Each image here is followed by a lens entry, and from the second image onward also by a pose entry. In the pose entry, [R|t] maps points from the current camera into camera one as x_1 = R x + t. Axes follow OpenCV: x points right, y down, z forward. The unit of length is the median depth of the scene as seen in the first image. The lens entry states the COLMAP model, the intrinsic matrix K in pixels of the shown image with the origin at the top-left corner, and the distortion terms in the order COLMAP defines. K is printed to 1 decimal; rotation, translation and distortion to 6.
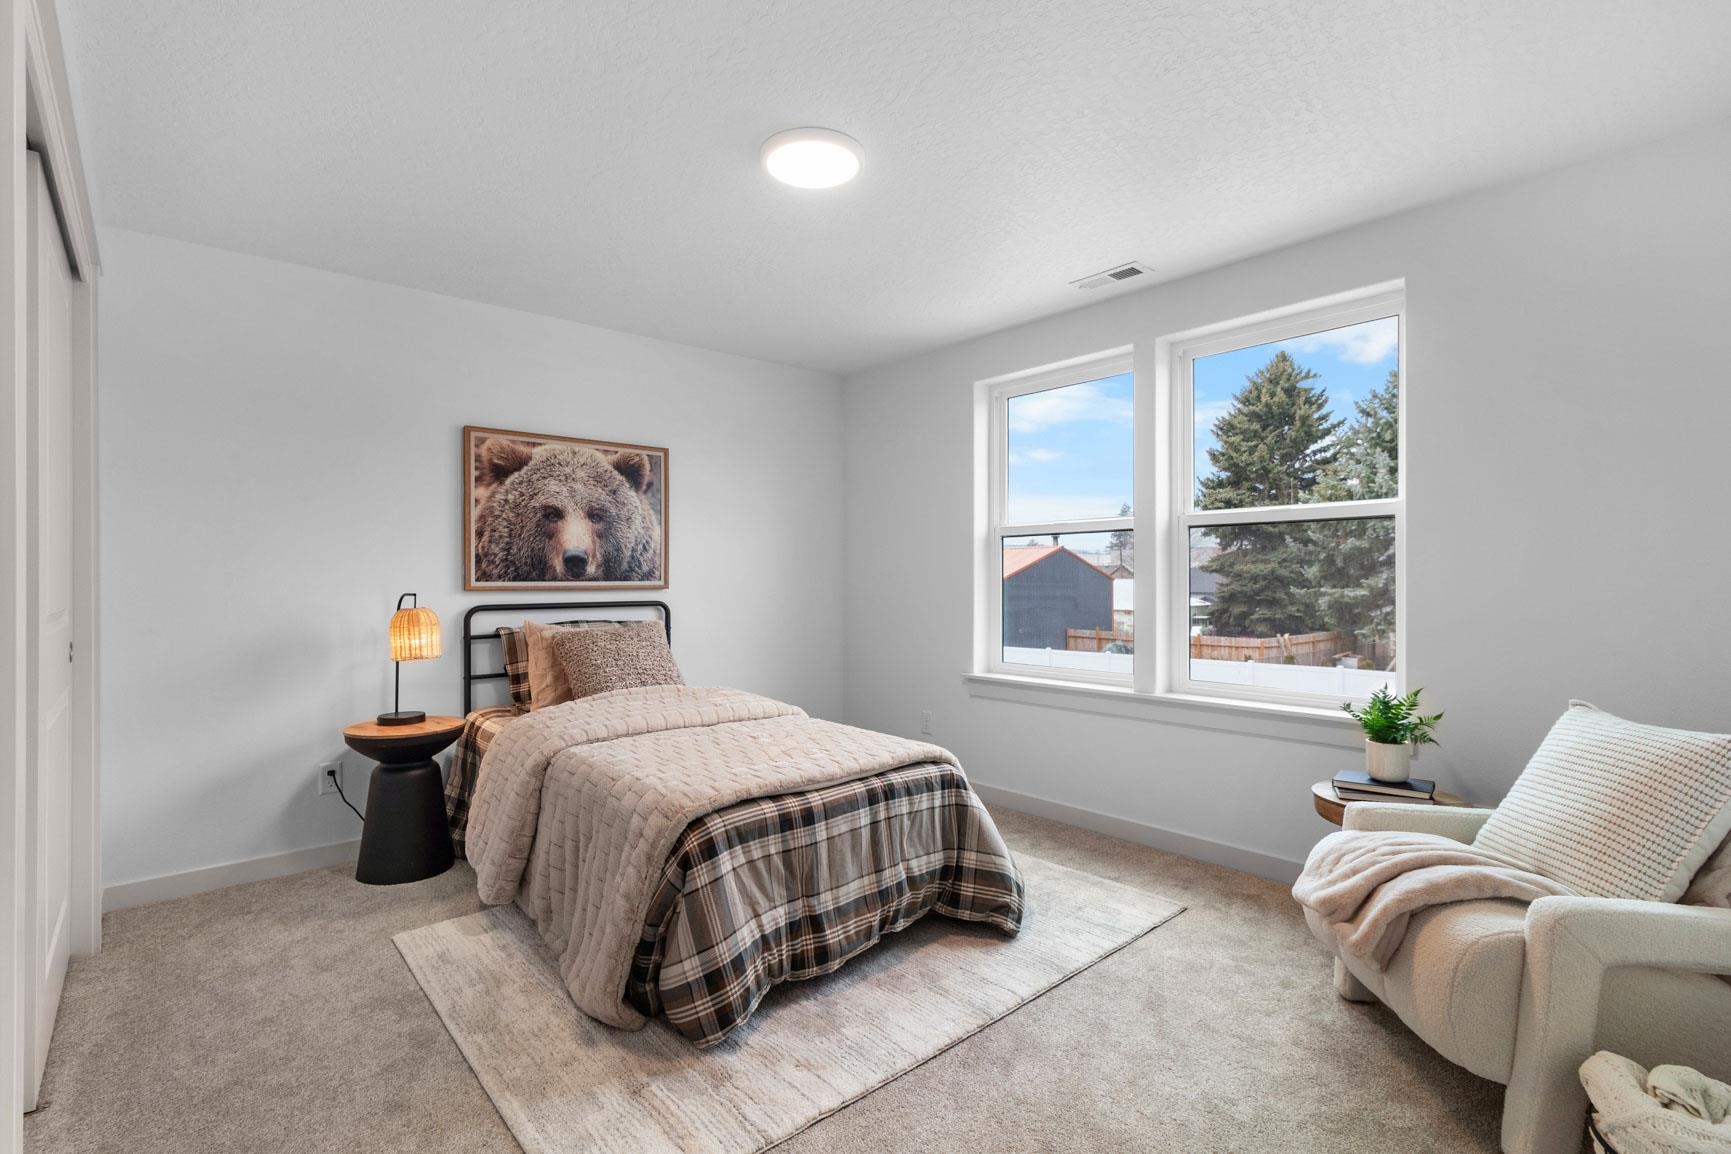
lens RADIAL K [[802.5, 0, 865.2], [0, 802.5, 575.0], [0, 0, 1]] dist [-0.001812, 0.000084]
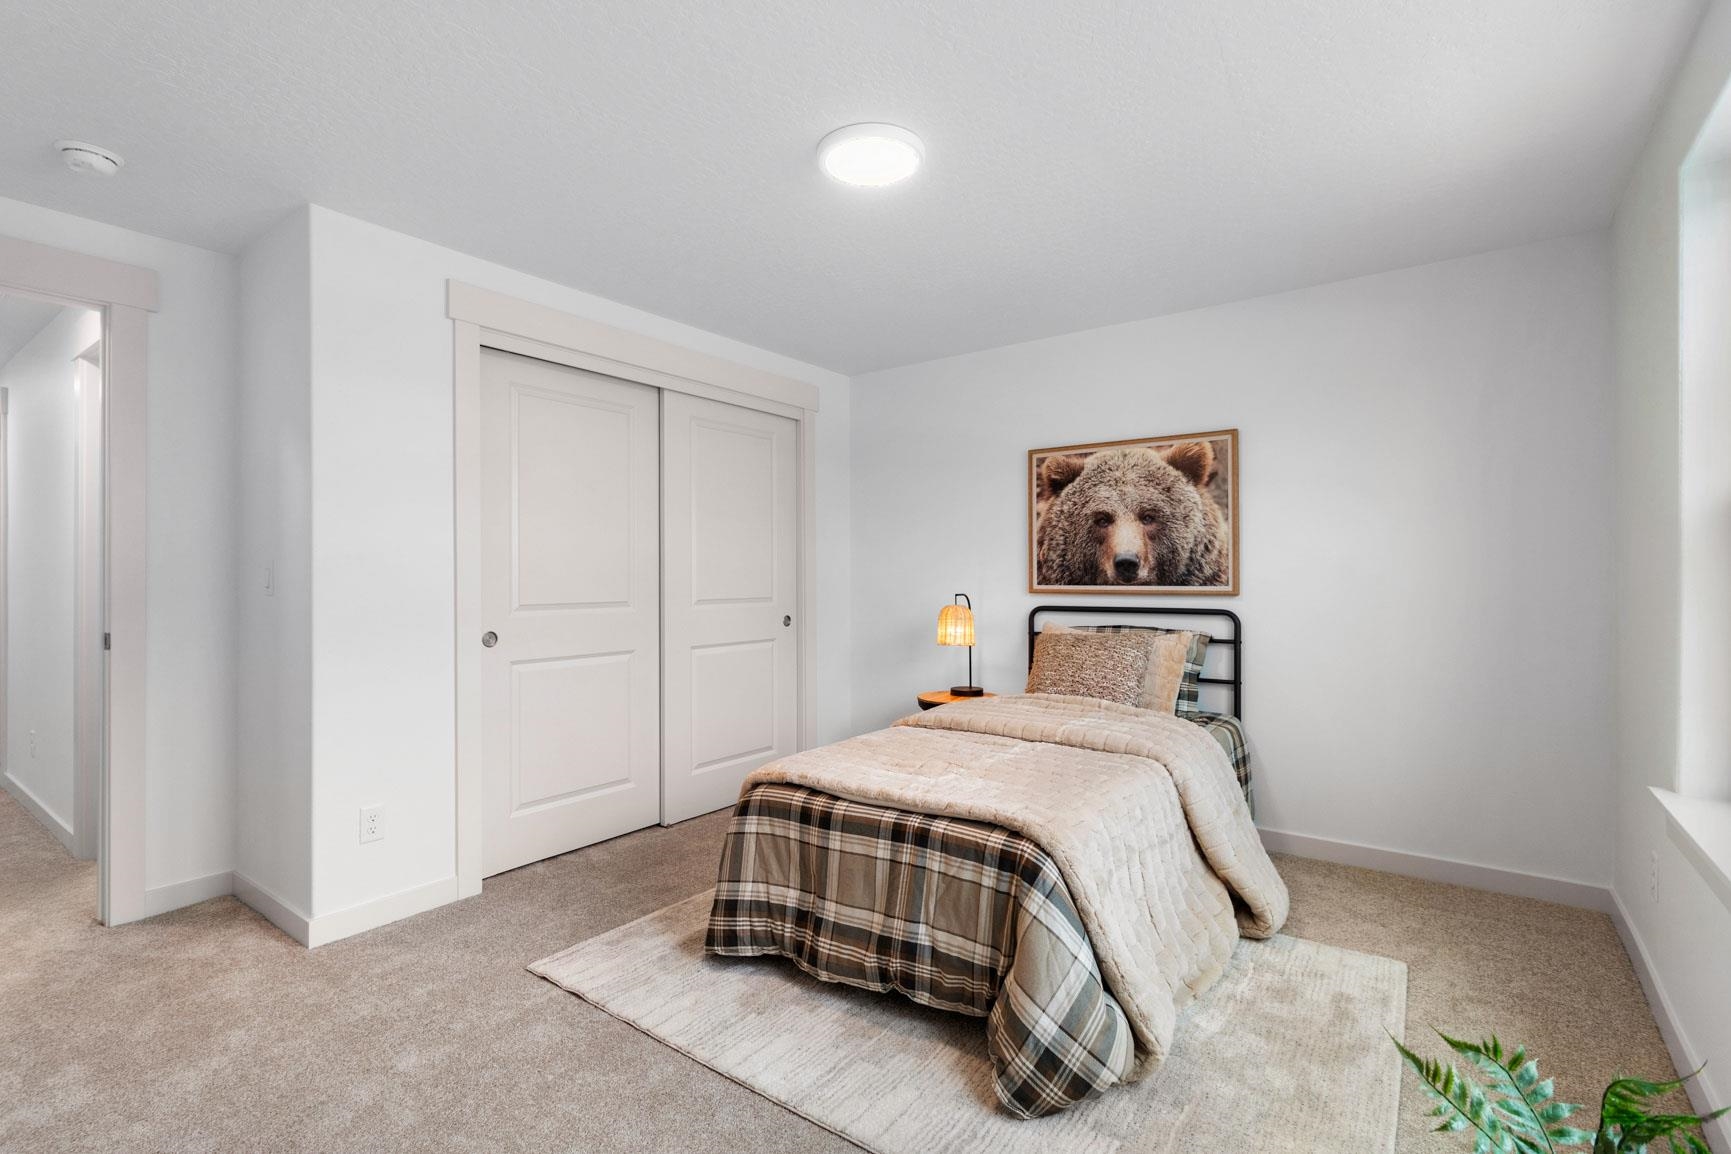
lens RADIAL K [[802.5, 0, 865.5], [0, 802.5, 578.1], [0, 0, 1]] dist [-0.001812, 0.000084]
pose [[0.210947, 0.003012, -0.977493, 0.561801], [0.003030, 0.999988, 0.003735, -0.006235], [0.977493, -0.003750, 0.210935, 0.501498]]
